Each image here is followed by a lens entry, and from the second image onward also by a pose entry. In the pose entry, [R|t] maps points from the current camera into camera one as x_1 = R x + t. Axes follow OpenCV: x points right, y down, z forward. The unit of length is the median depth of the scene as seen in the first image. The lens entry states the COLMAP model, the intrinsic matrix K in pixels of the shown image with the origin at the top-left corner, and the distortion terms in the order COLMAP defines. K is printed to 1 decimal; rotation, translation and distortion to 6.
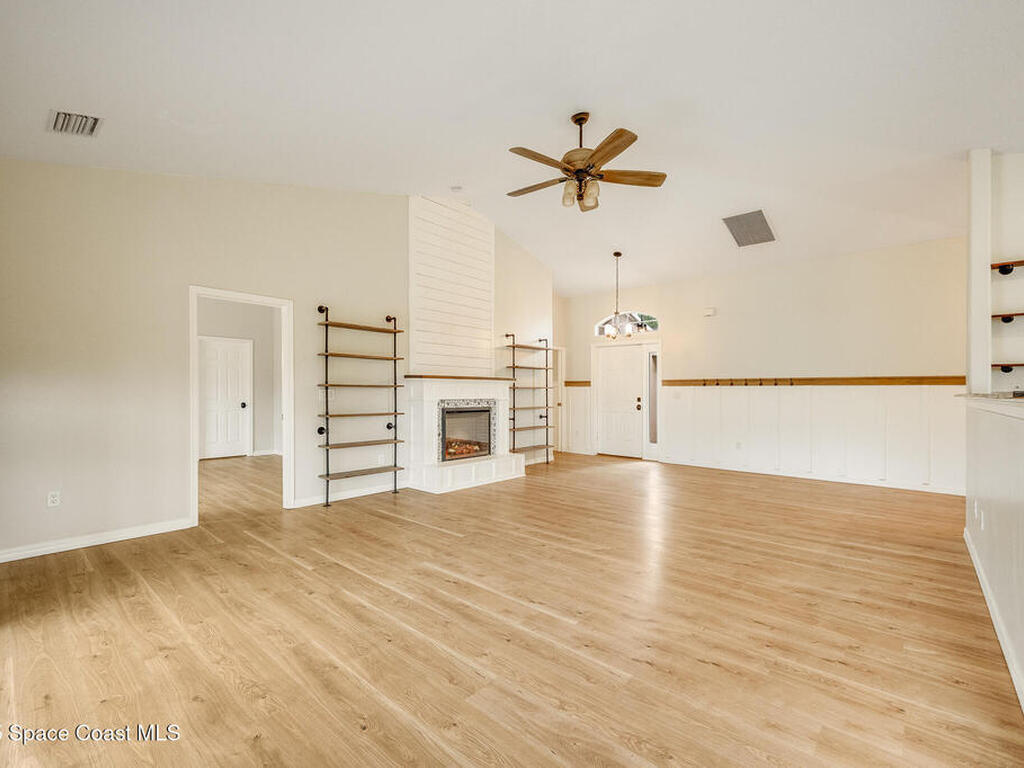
lens RADIAL K [[463.5, 0, 509.9], [0, 463.5, 385.3], [0, 0, 1]] dist [0.003373, -0.000815]
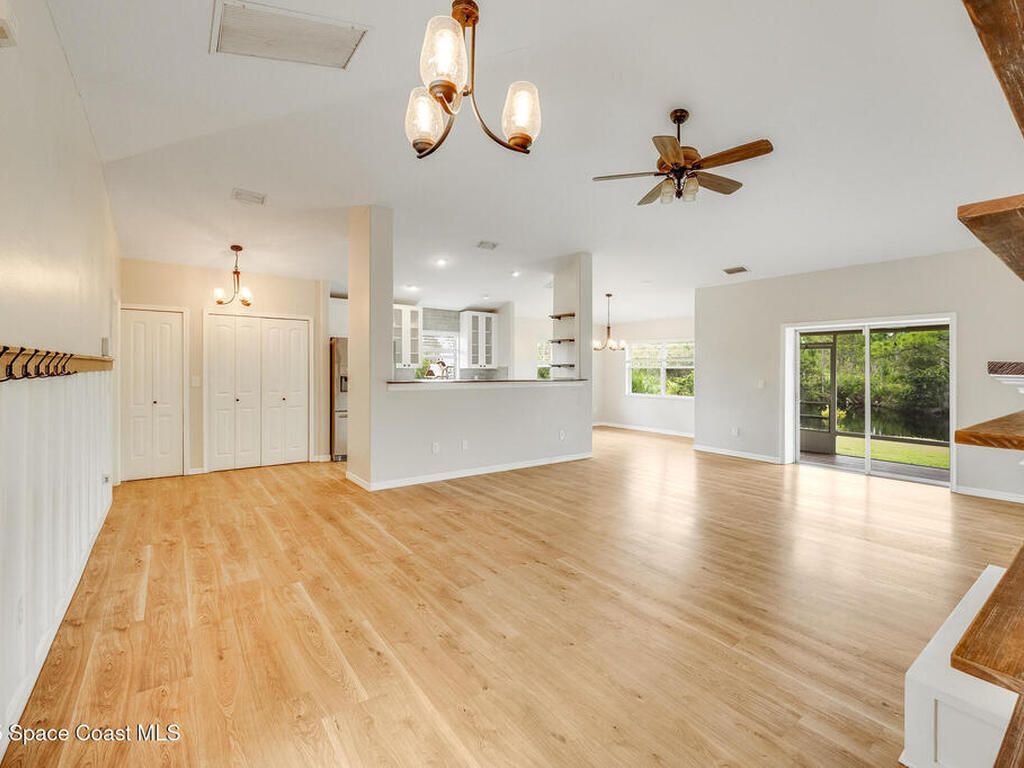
lens RADIAL K [[463.5, 0, 514.0], [0, 463.5, 376.8], [0, 0, 1]] dist [0.003373, -0.000815]
pose [[-0.976991, -0.015000, 0.212754, 0.304552], [-0.013375, 0.999869, 0.009075, -0.012658], [-0.212863, 0.006020, -0.977064, 2.148864]]
